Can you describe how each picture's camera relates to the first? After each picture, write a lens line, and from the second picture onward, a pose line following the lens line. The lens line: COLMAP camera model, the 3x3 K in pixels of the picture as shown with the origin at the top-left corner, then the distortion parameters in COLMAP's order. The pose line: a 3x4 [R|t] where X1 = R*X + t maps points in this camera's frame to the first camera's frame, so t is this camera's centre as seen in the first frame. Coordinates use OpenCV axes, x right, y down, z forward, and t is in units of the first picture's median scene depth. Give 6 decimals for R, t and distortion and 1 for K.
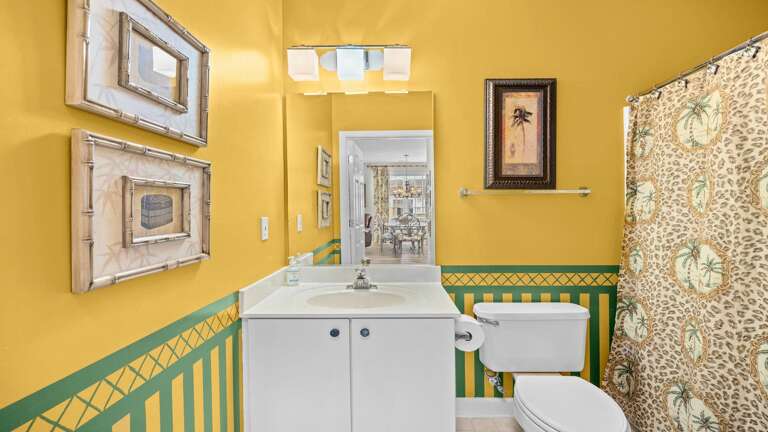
lens RADIAL K [[368.9, 0, 384.0], [0, 368.9, 216.0], [0, 0, 1]] dist [-0.018603, -0.000253]
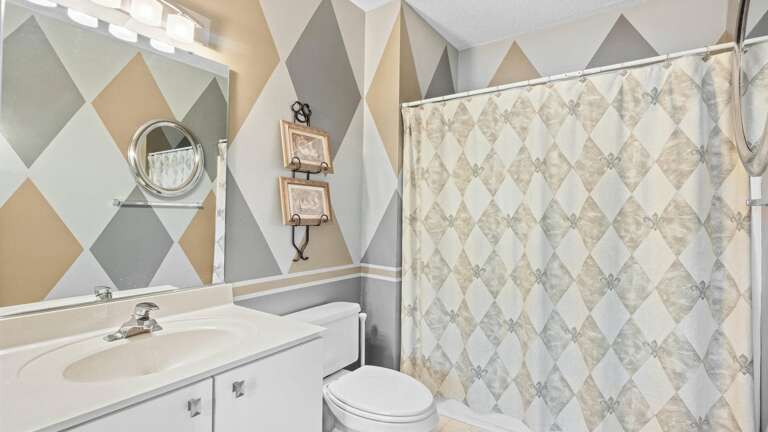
lens RADIAL K [[368.9, 0, 384.0], [0, 368.9, 216.0], [0, 0, 1]] dist [-0.018603, -0.000253]
pose [[0.554382, 0.023784, 0.831922, -0.410028], [-0.005627, 0.999676, -0.024830, -0.005466], [-0.832243, 0.009084, 0.554336, 0.288582]]
